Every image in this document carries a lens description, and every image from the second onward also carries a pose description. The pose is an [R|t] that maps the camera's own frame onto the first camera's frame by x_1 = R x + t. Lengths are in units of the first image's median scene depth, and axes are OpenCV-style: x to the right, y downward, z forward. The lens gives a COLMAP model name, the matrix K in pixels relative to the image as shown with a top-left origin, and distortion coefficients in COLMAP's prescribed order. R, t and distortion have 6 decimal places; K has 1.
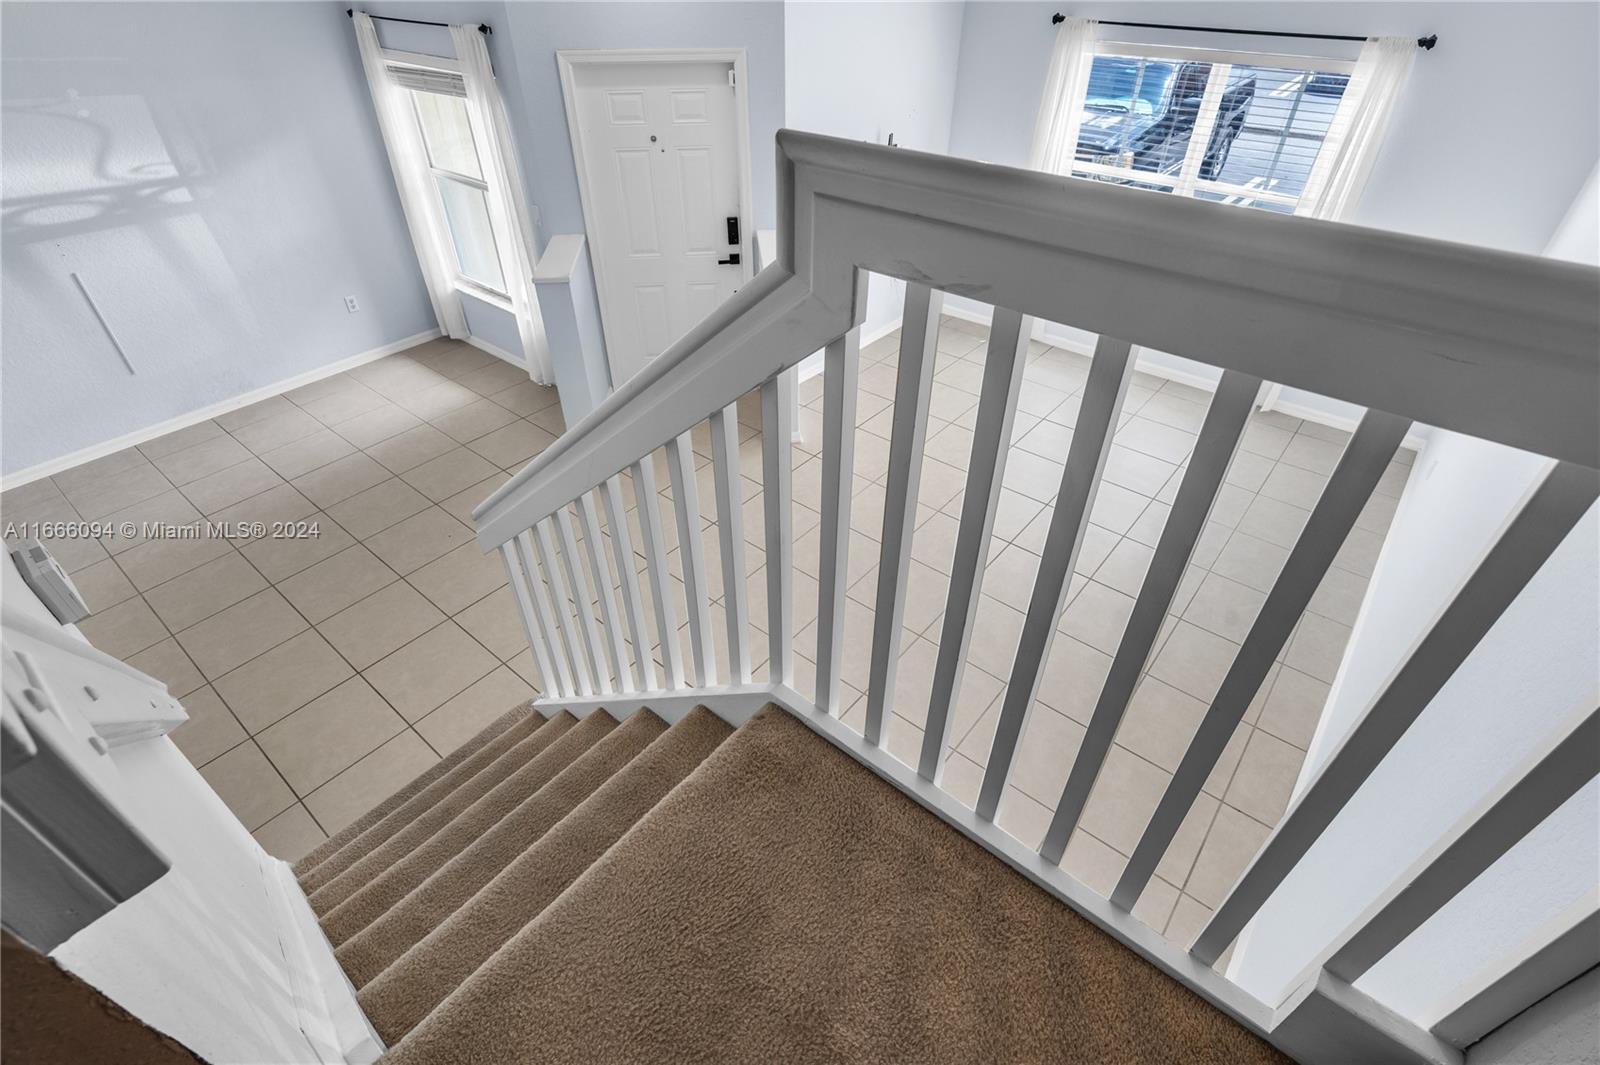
lens RADIAL K [[735.7, 0, 799.6], [0, 735.7, 535.6], [0, 0, 1]] dist [0.001029, 0.000609]
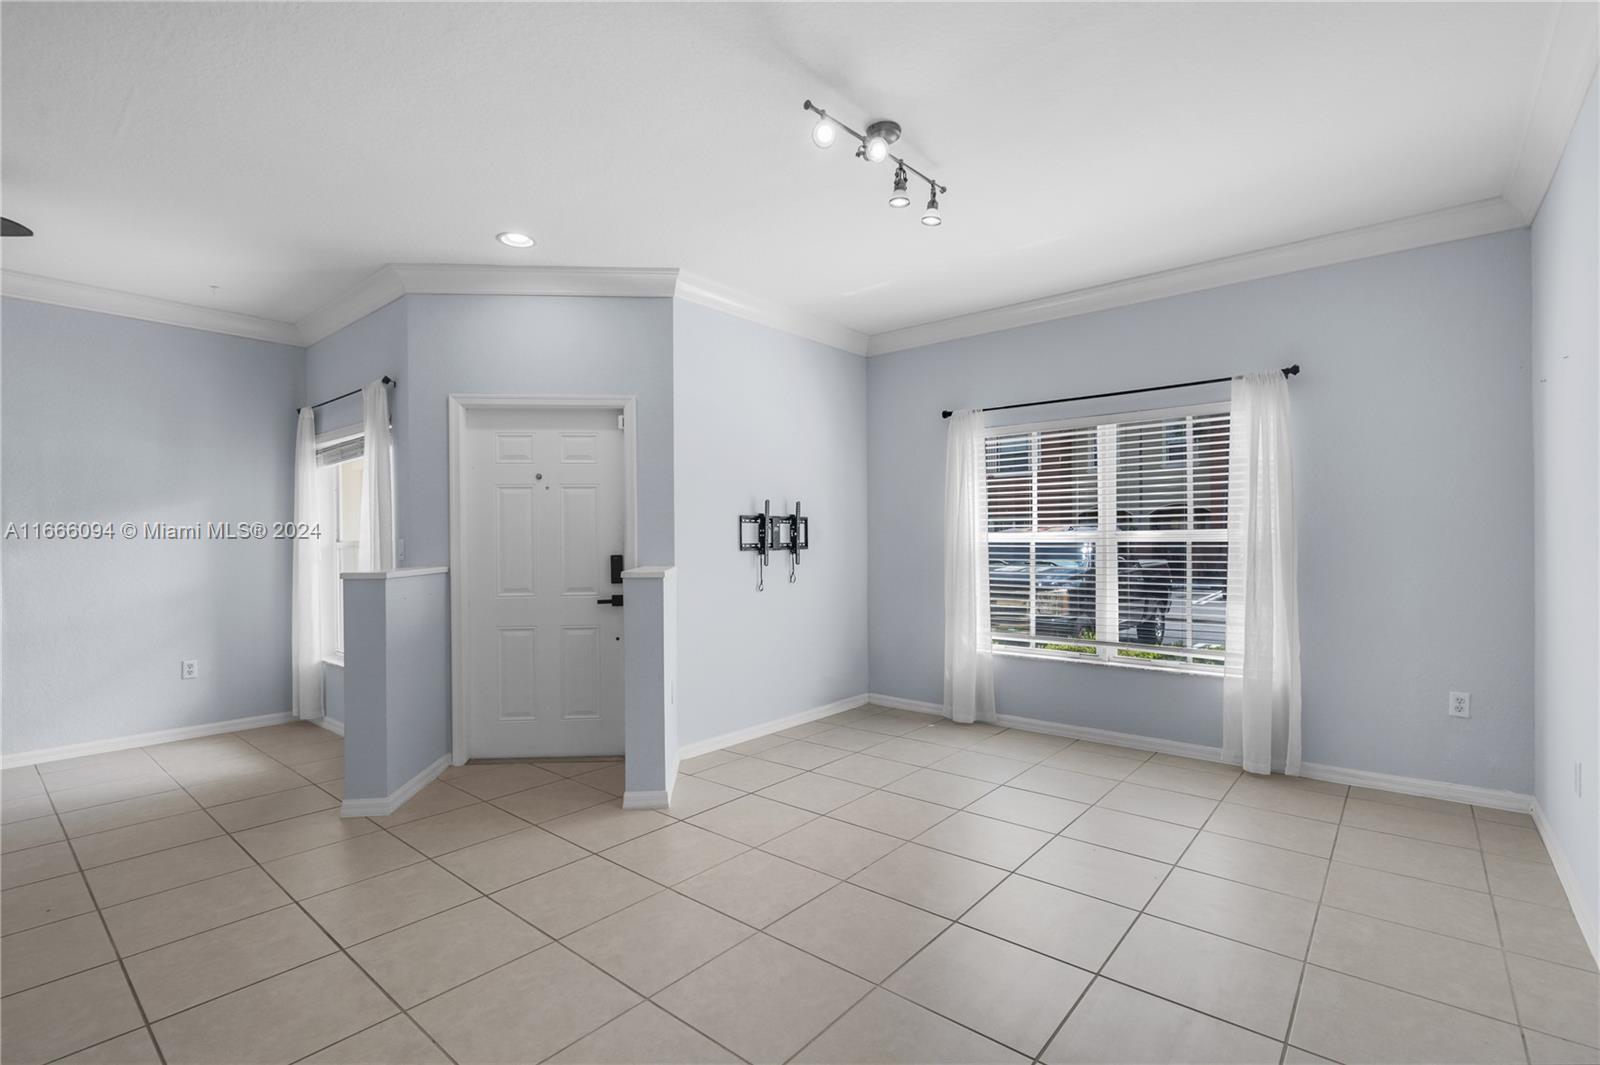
lens RADIAL K [[735.7, 0, 787.6], [0, 735.7, 540.4], [0, 0, 1]] dist [0.001029, 0.000609]
pose [[0.999899, -0.004023, -0.013623, 0.136040], [-0.005250, 0.786495, -0.617575, 0.120611], [0.013199, 0.617584, 0.786394, 0.271398]]
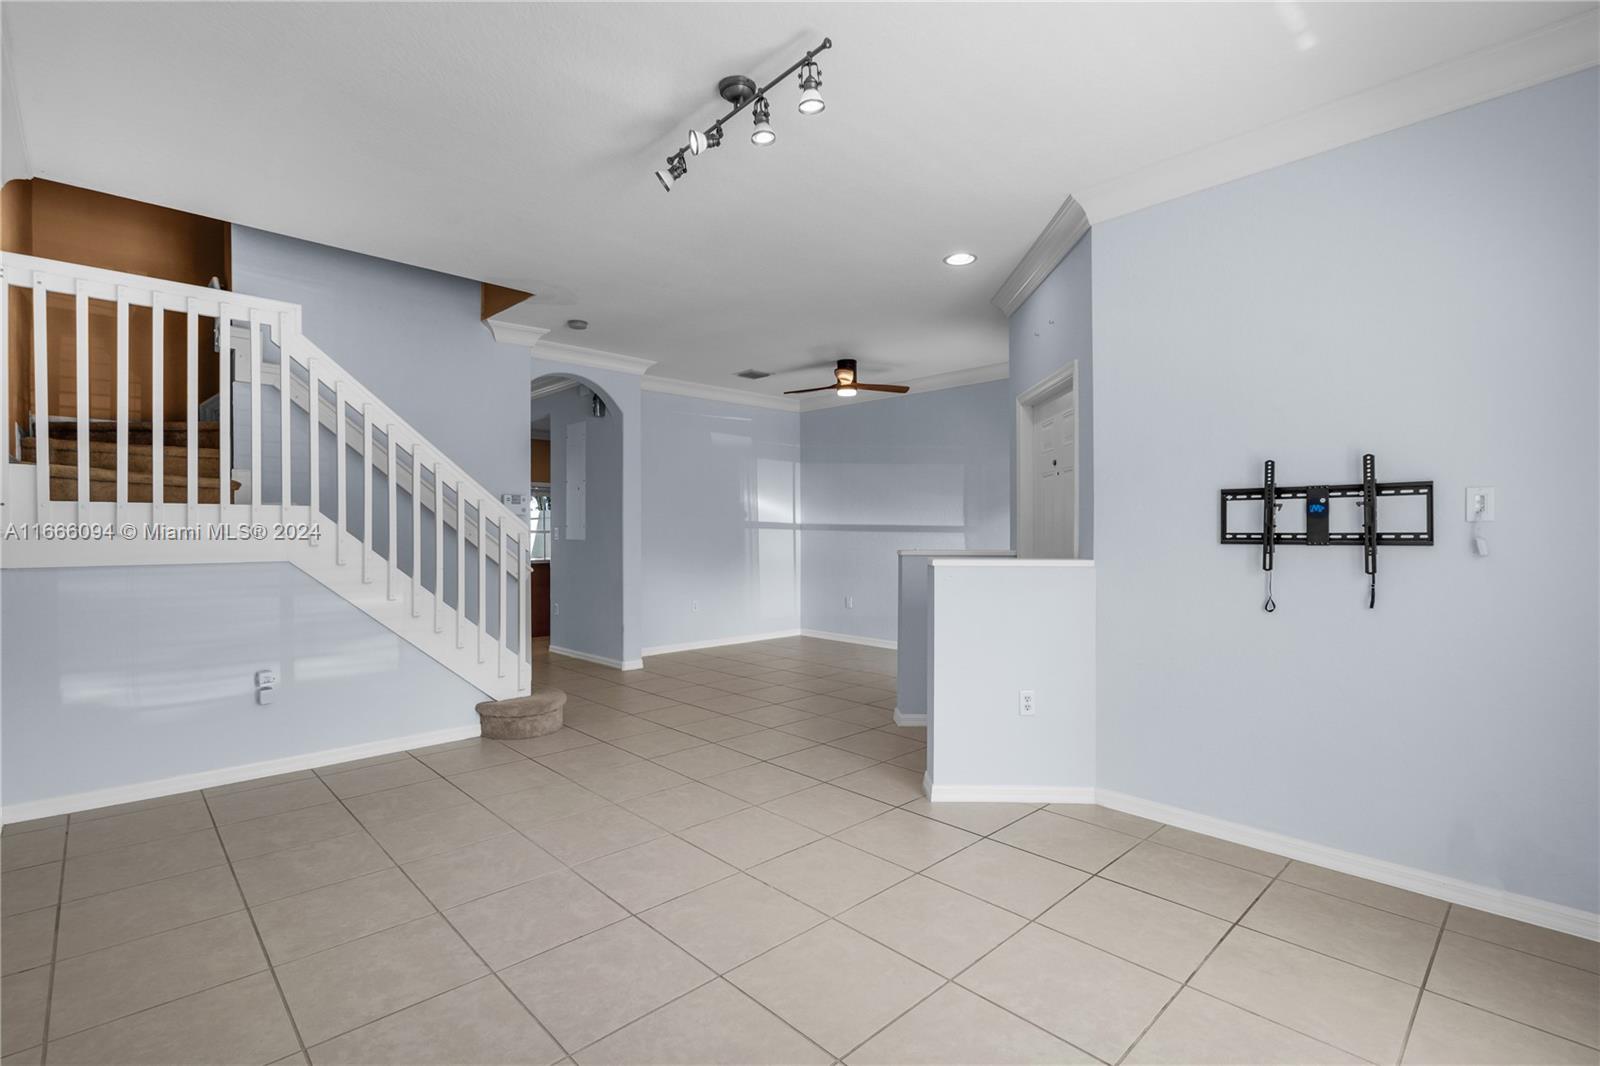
lens RADIAL K [[735.7, 0, 795.8], [0, 735.7, 534.2], [0, 0, 1]] dist [0.001029, 0.000609]
pose [[-0.119497, 0.002136, -0.992832, 0.738279], [-0.612383, 0.786957, 0.075400, -0.303696], [0.781478, 0.617004, -0.092731, 0.816805]]
